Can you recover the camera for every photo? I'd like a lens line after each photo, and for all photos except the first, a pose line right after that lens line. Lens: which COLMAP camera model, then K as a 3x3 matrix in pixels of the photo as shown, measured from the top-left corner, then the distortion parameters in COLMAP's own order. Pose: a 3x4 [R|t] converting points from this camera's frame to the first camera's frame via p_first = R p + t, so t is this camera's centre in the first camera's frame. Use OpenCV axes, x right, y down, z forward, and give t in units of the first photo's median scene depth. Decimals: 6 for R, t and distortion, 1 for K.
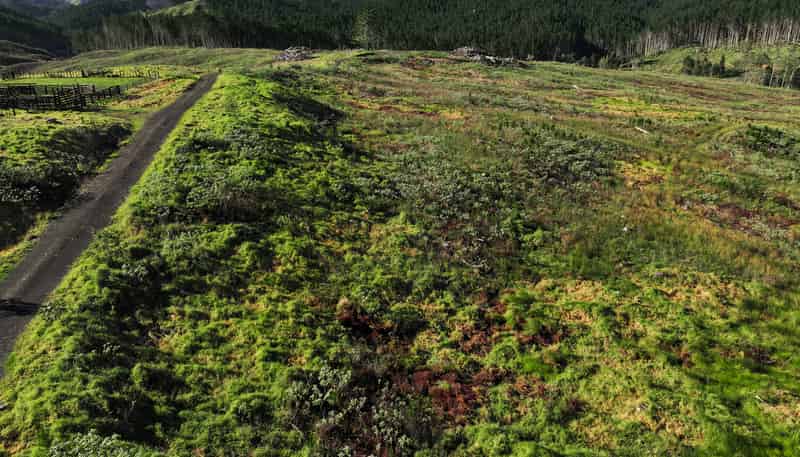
lens RADIAL K [[566.1, 0, 399.1], [0, 566.1, 231.1], [0, 0, 1]] dist [0.003667, 0.007415]
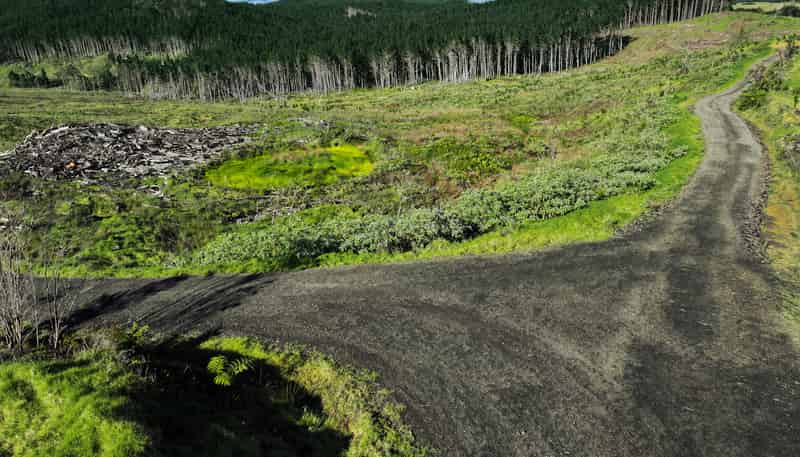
lens RADIAL K [[566.1, 0, 401.8], [0, 566.1, 225.4], [0, 0, 1]] dist [0.003667, 0.007415]
pose [[0.559534, -0.293046, 0.775271, -0.001112], [0.315829, 0.940217, 0.127452, 0.060969], [-0.766273, 0.173539, 0.618636, -0.179047]]
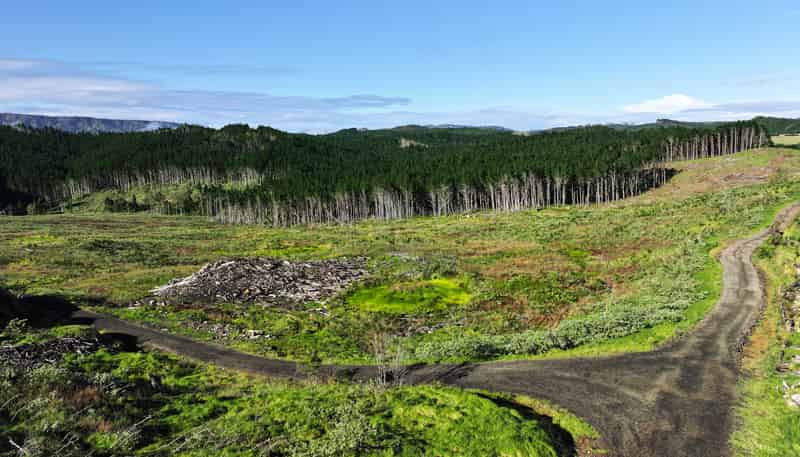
lens RADIAL K [[566.1, 0, 400.3], [0, 566.1, 227.2], [0, 0, 1]] dist [0.003667, 0.007415]
pose [[0.626915, -0.122066, 0.769466, -0.040229], [0.299823, 0.949385, -0.093670, 0.052969], [-0.719086, 0.289426, 0.631782, -0.194181]]
